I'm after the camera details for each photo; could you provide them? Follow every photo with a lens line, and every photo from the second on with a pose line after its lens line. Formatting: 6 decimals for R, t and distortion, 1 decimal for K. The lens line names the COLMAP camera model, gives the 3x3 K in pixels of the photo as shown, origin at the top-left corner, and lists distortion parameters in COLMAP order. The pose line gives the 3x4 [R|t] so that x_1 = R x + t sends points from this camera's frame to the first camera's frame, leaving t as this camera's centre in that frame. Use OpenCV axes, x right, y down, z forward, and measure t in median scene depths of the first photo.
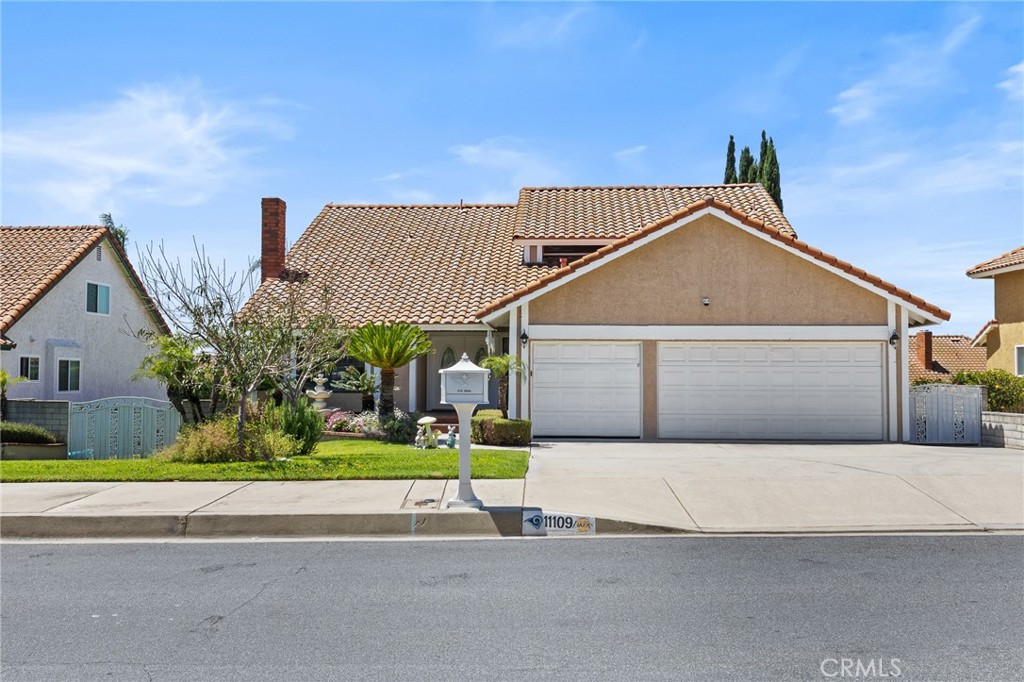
lens RADIAL K [[926.0, 0, 512.0], [0, 926.0, 341.0], [0, 0, 1]] dist [0.002692, 0.004431]
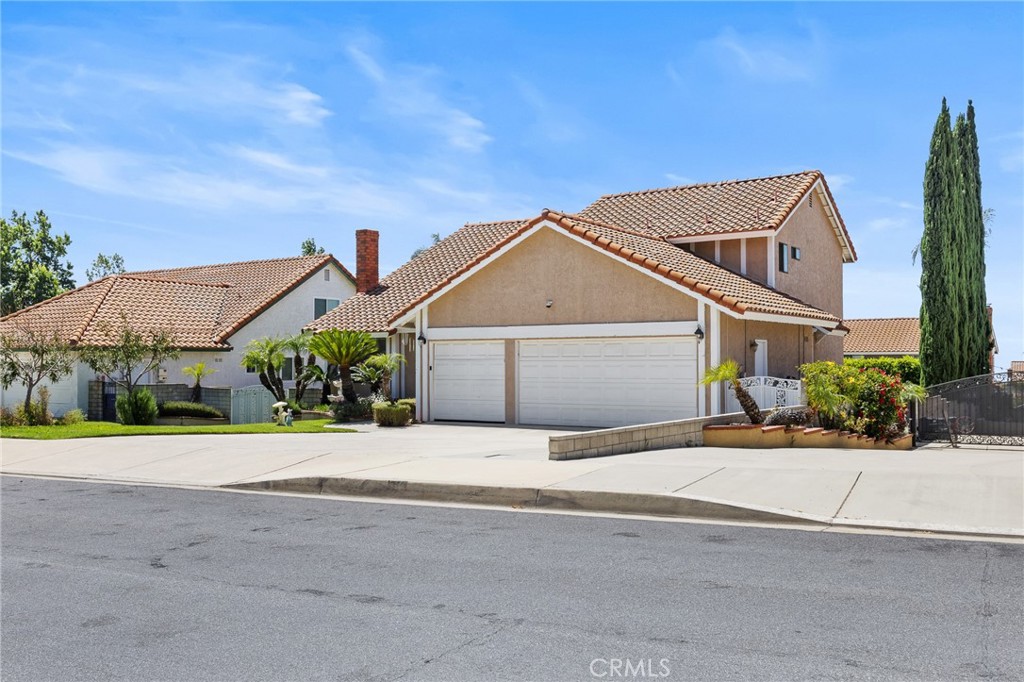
lens RADIAL K [[926.0, 0, 512.0], [0, 926.0, 341.0], [0, 0, 1]] dist [0.002692, 0.004431]
pose [[0.867703, -0.017609, -0.496771, 0.724412], [0.021858, 0.999757, 0.002741, -0.001310], [0.496603, -0.013237, 0.867877, -0.002351]]
